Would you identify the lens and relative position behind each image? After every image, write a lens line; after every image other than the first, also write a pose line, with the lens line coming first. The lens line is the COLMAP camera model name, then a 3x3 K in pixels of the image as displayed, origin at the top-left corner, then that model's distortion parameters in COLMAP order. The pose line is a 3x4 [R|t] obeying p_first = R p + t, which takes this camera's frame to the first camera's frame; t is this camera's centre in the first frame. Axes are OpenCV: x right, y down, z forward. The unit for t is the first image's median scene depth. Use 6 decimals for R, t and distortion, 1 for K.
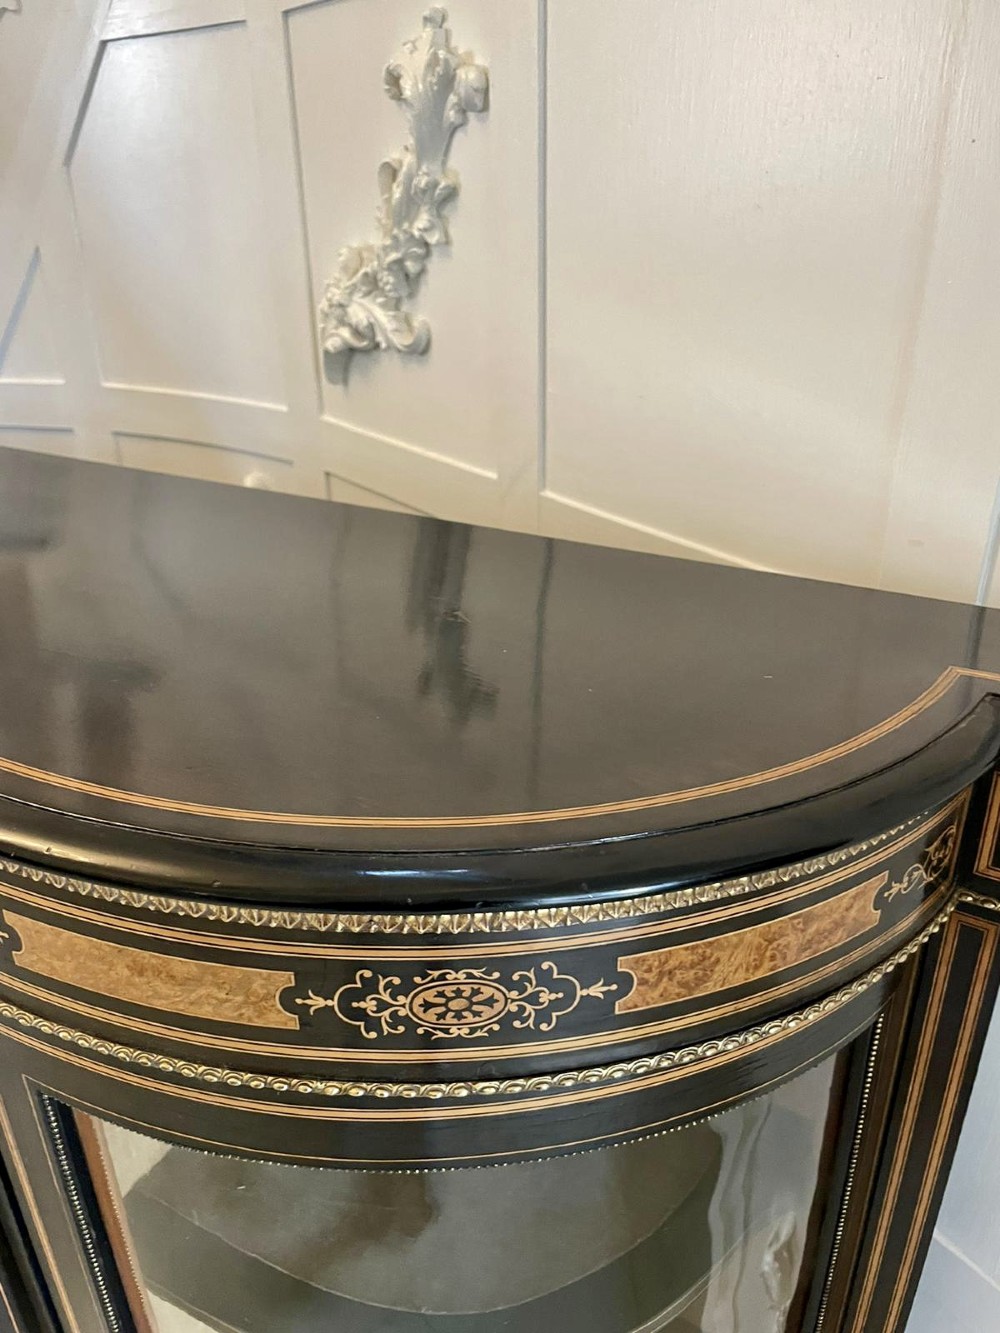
lens RADIAL K [[1065.2, 0, 502.7], [0, 1065.2, 698.3], [0, 0, 1]] dist [0.008677, 0.001153]
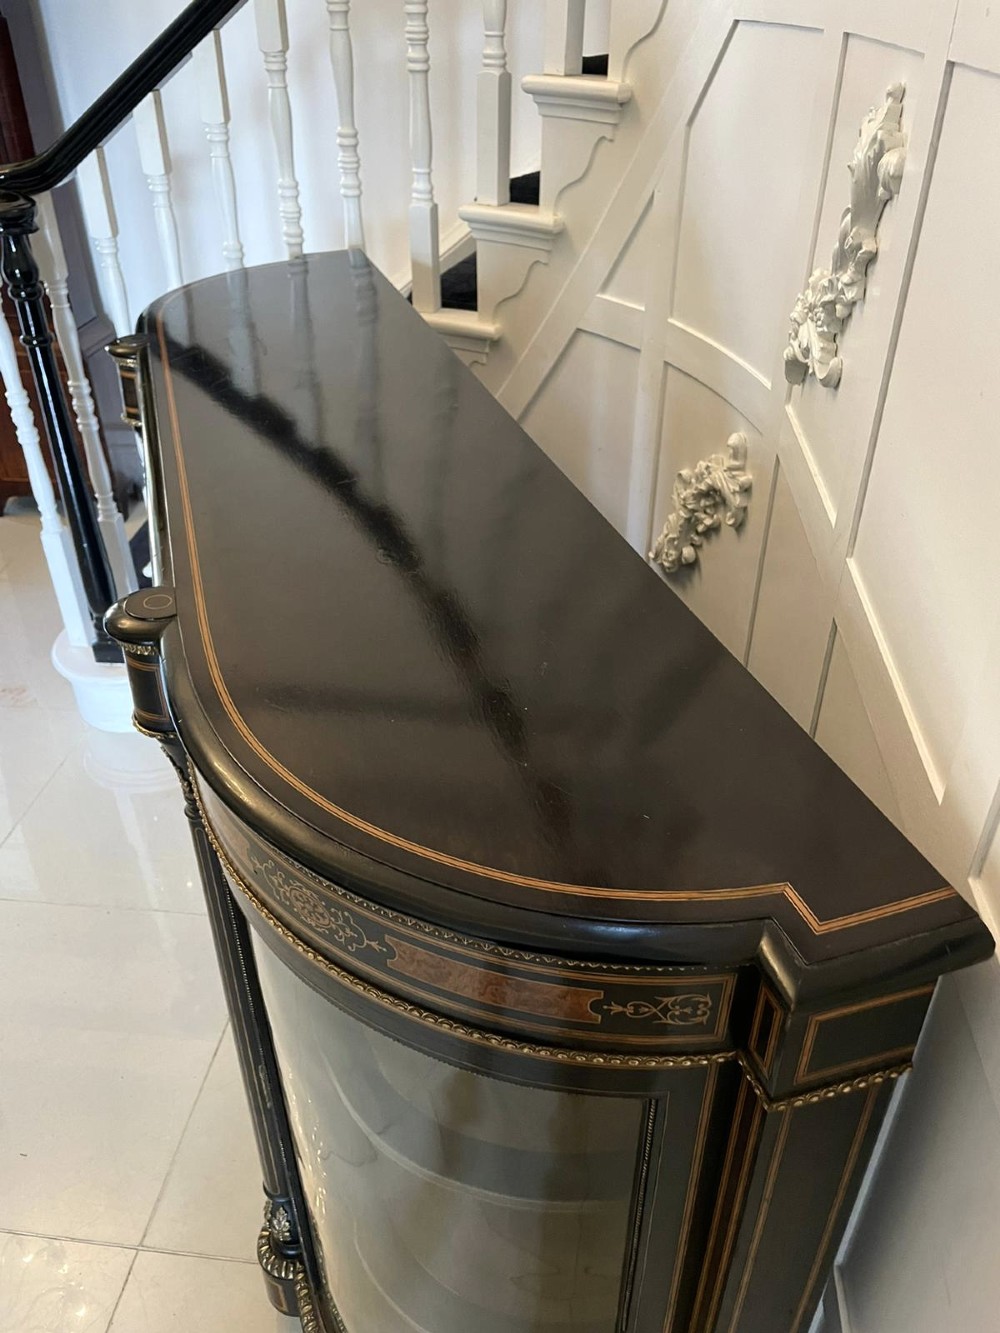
lens RADIAL K [[1065.2, 0, 502.7], [0, 1065.2, 698.3], [0, 0, 1]] dist [0.008677, 0.001153]
pose [[0.731925, 0.403546, -0.549032, 0.465219], [-0.309331, 0.914731, 0.259964, -0.258132], [0.607124, -0.020441, 0.794344, -0.056839]]
